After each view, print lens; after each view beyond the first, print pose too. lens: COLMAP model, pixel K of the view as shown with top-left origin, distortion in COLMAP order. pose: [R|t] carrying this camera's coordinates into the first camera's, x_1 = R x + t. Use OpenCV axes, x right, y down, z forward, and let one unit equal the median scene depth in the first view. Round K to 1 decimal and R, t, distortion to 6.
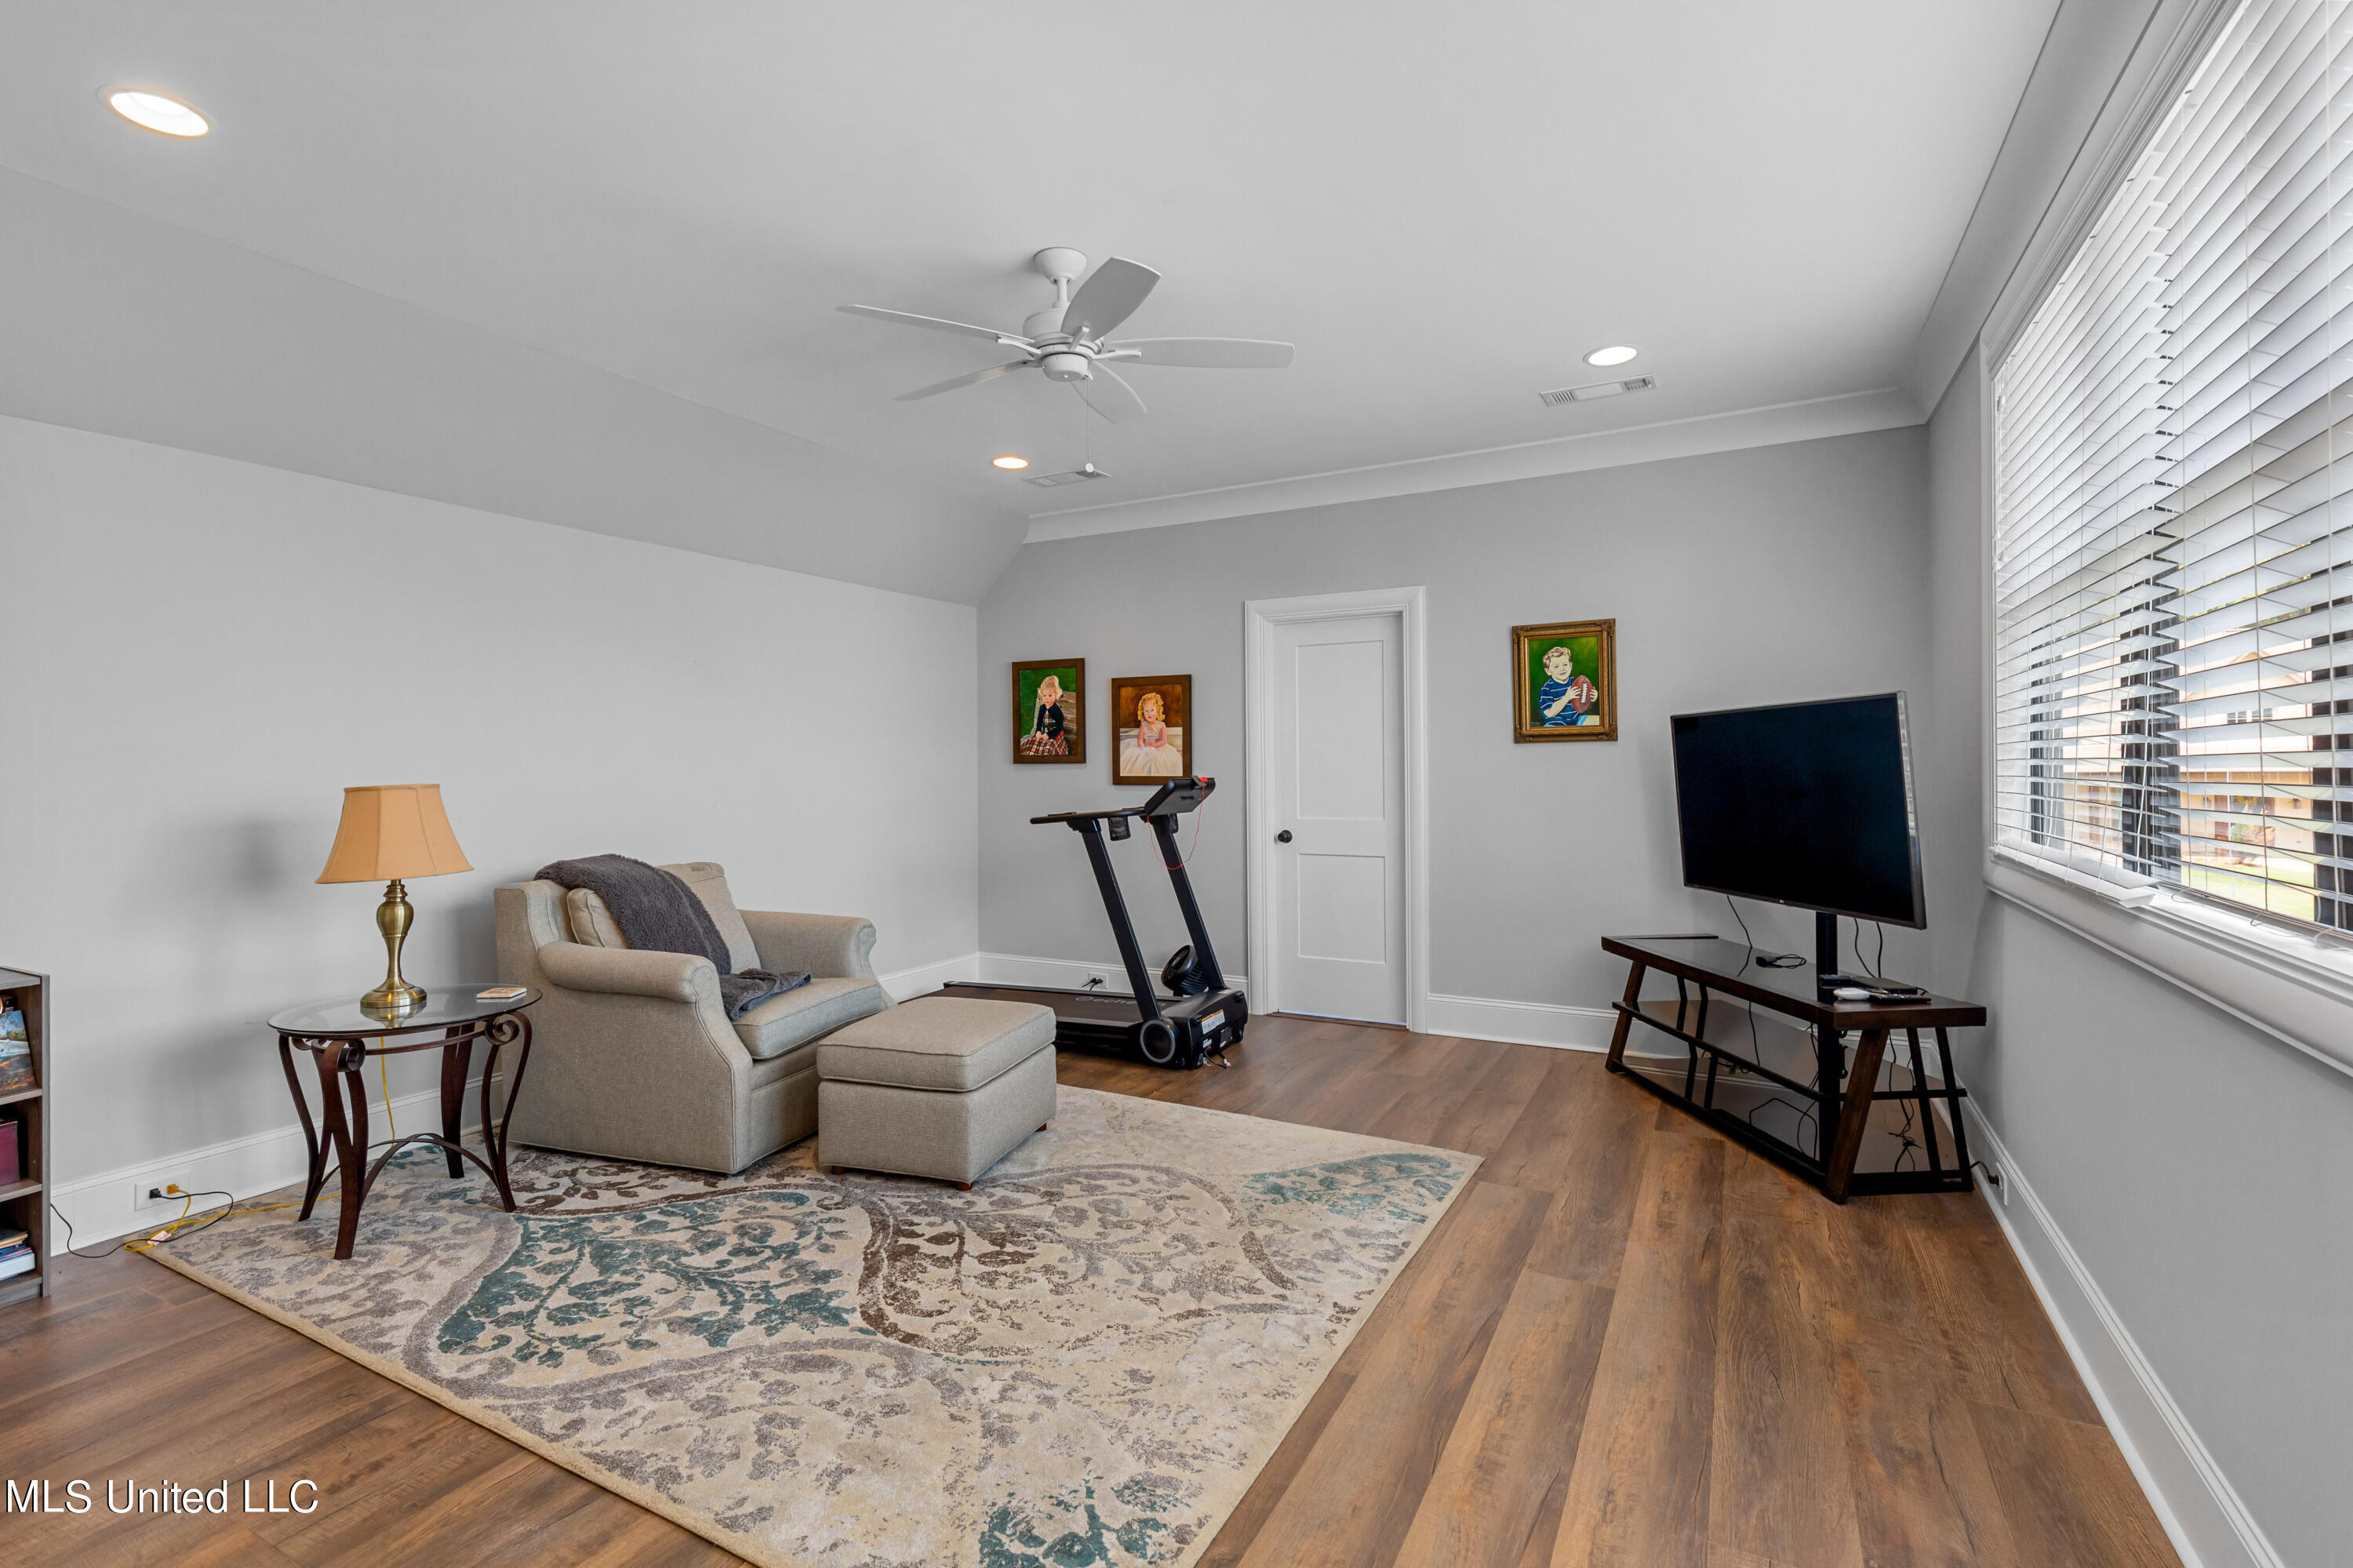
lens RADIAL K [[1071.9, 0, 1175.5], [0, 1071.9, 772.2], [0, 0, 1]] dist [0.000039, -0.000037]
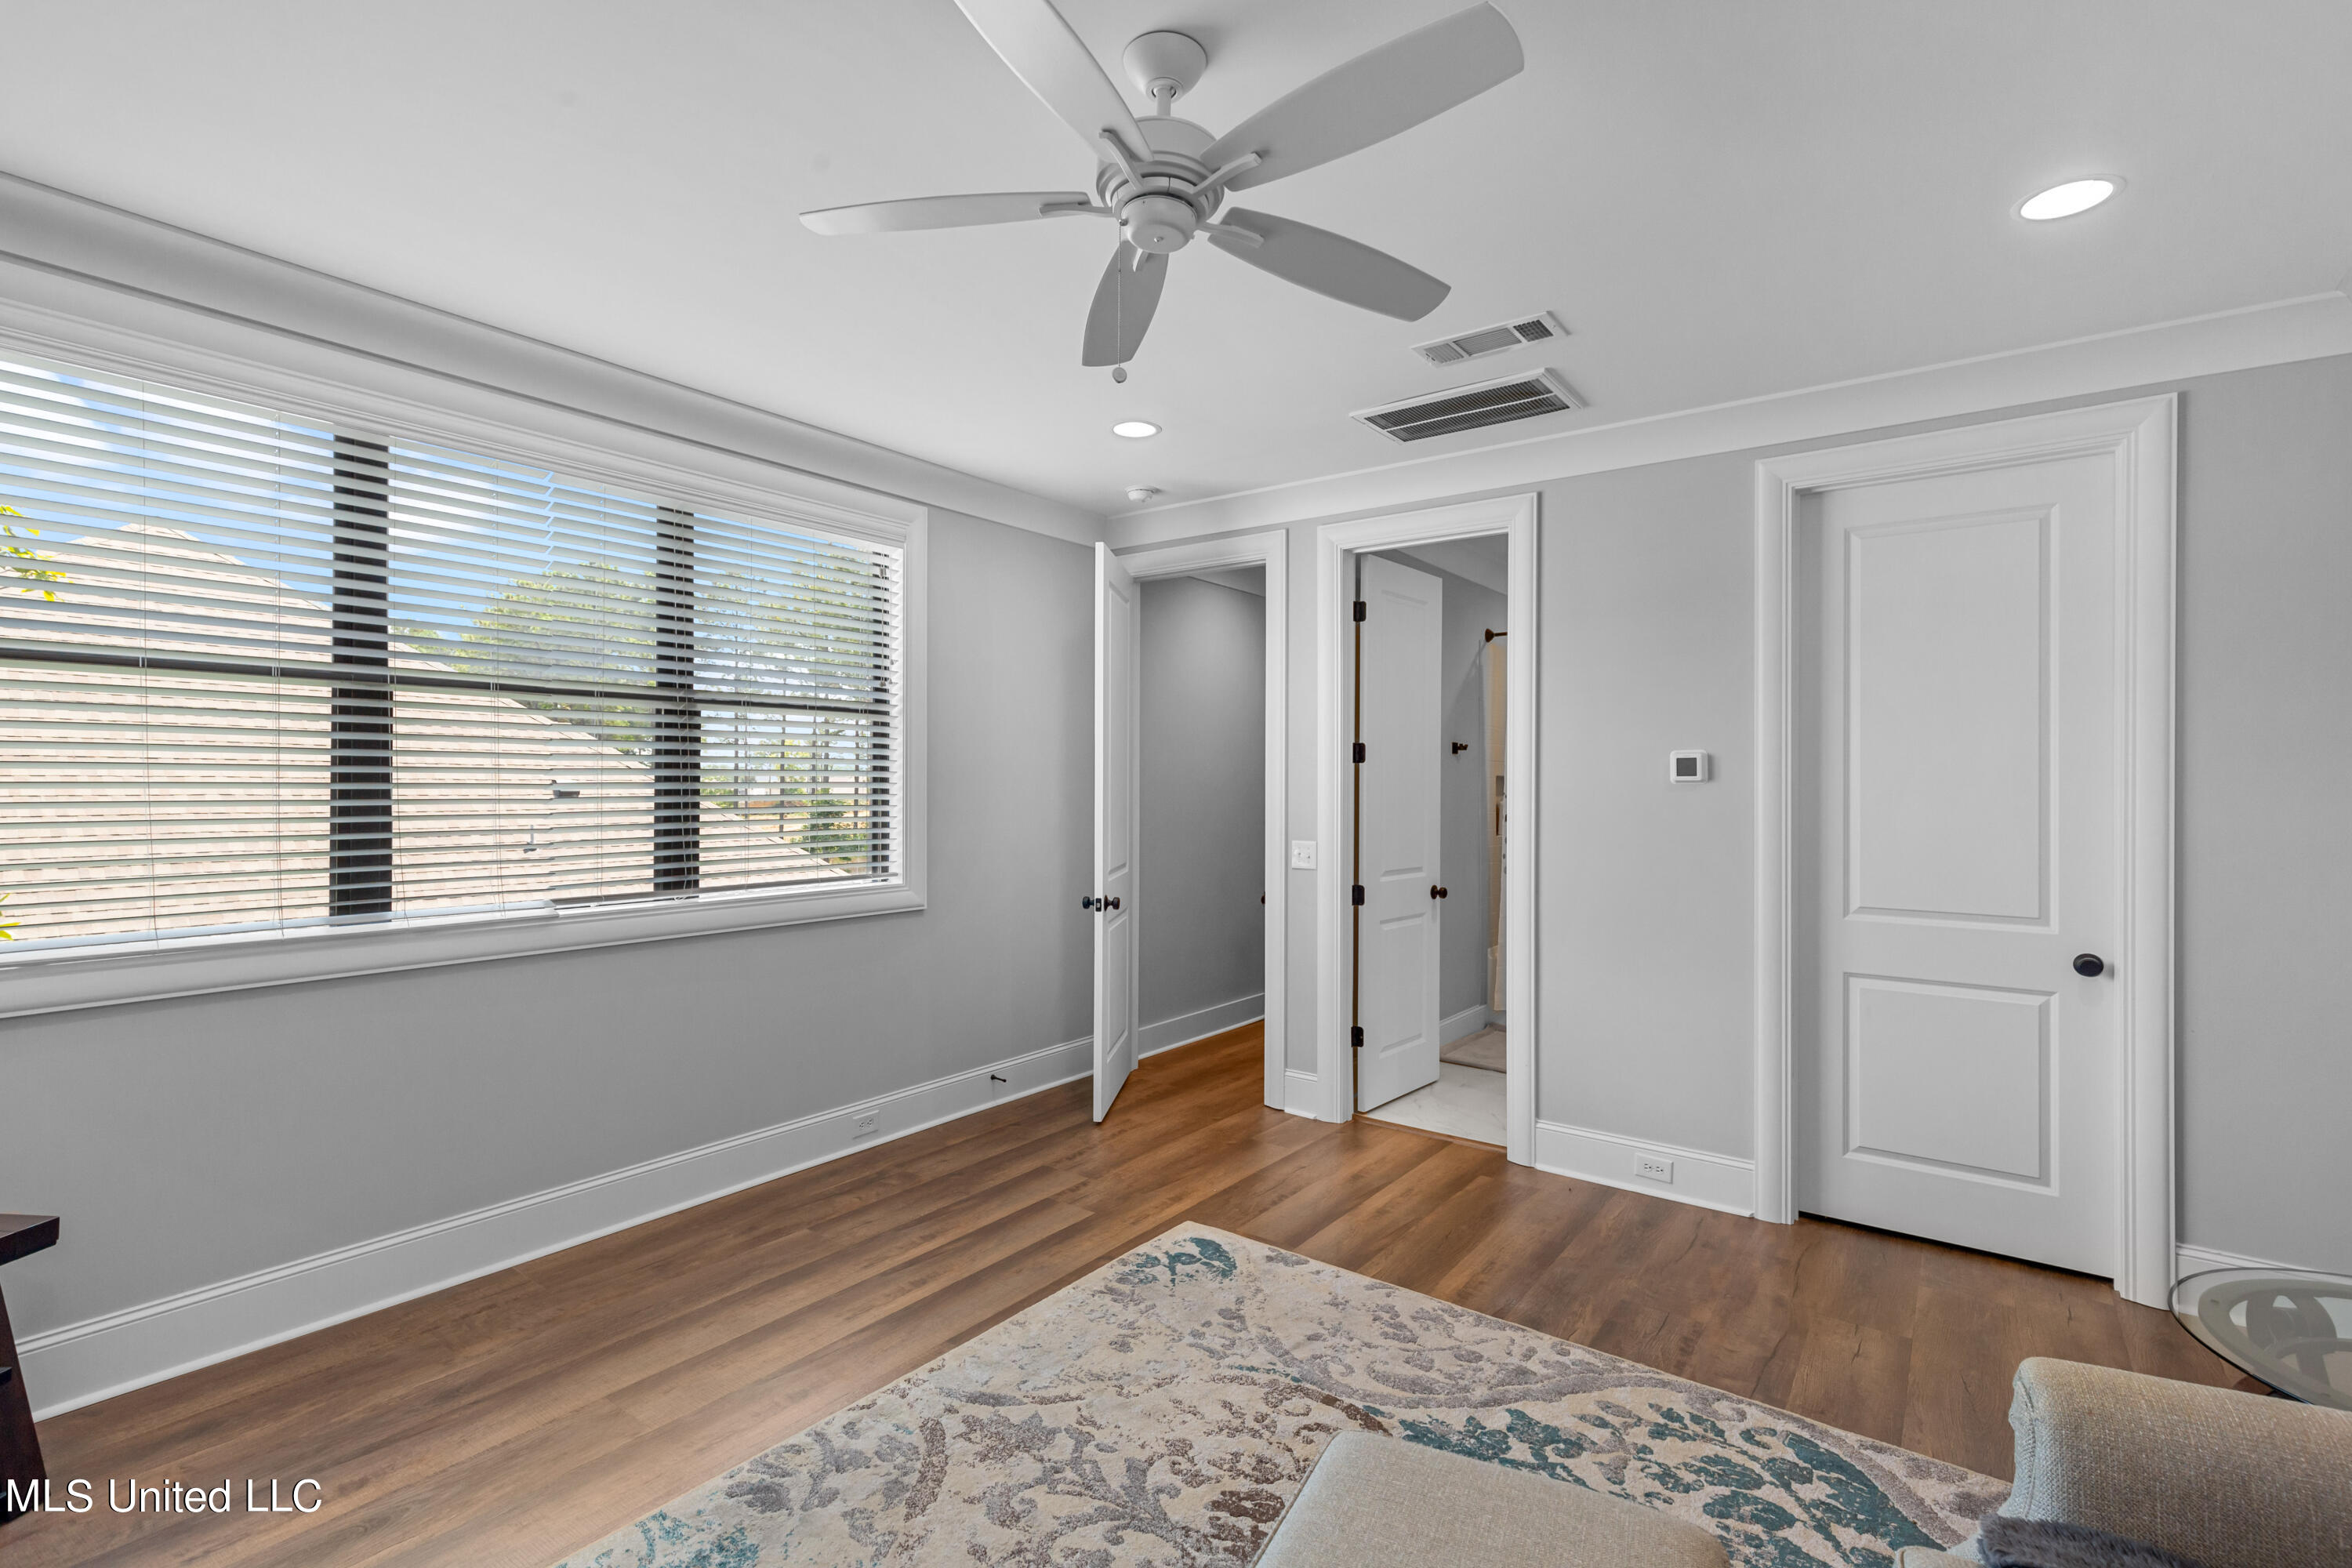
lens RADIAL K [[1071.4, 0, 1175.8], [0, 1071.4, 780.1], [0, 0, 1]] dist [0.000039, -0.000037]
pose [[-0.988625, 0.002667, 0.150380, -0.247507], [0.003717, 0.999971, 0.006707, -0.072623], [-0.150357, 0.007190, -0.988606, 1.945599]]
